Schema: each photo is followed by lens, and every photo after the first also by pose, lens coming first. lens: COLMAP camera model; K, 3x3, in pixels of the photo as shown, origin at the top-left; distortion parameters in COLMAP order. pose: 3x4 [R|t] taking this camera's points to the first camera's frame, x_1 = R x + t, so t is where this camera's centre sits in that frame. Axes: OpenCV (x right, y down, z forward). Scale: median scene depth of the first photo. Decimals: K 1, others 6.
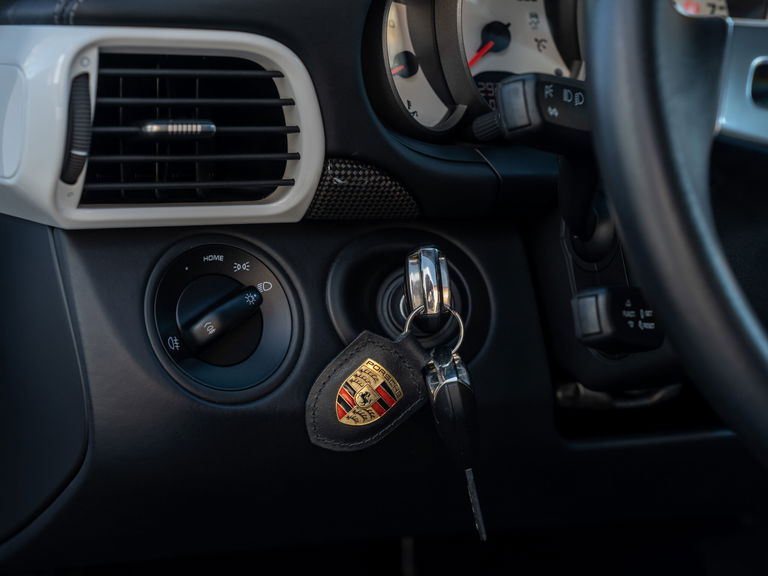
lens RADIAL K [[1700.6, 0, 385.0], [0, 1700.6, 289.9], [0, 0, 1]] dist [0.065510, 0.000000]
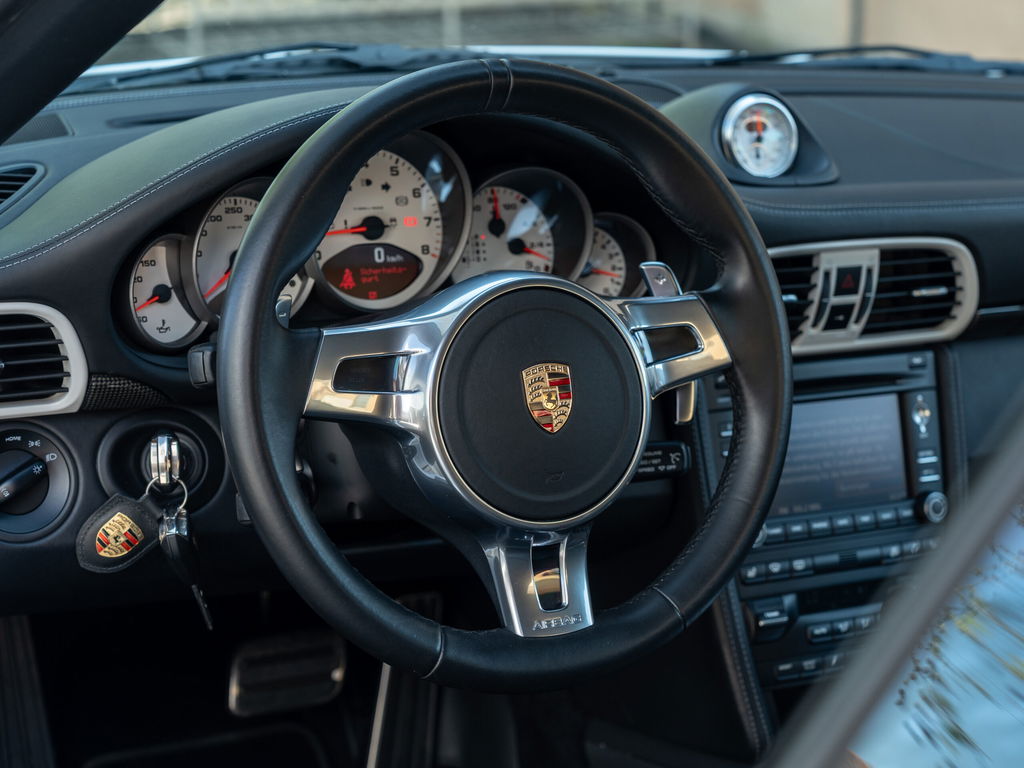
lens RADIAL K [[2176.4, 0, 510.6], [0, 2176.4, 381.4], [0, 0, 1]] dist [0.068271, 0.000000]
pose [[0.999292, 0.034454, -0.015088, 0.346243], [-0.032016, 0.989701, 0.139524, -0.338703], [0.019740, -0.138942, 0.990104, -0.814220]]
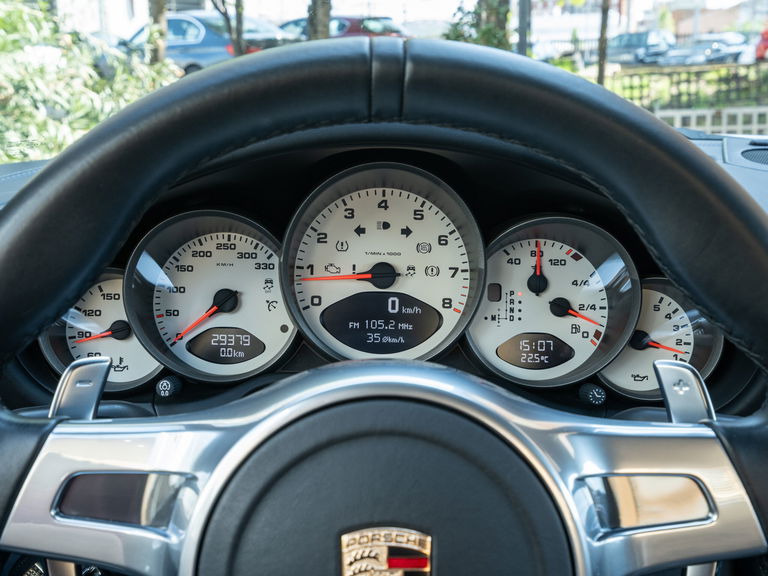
lens RADIAL K [[871.6, 0, 385.3], [0, 871.6, 288.5], [0, 0, 1]] dist [-0.009781, 0.000000]
pose [[0.878039, 0.116123, -0.464288, 0.525945], [-0.061217, 0.989399, 0.131688, -0.280155], [0.474658, -0.087205, 0.875839, 0.546214]]
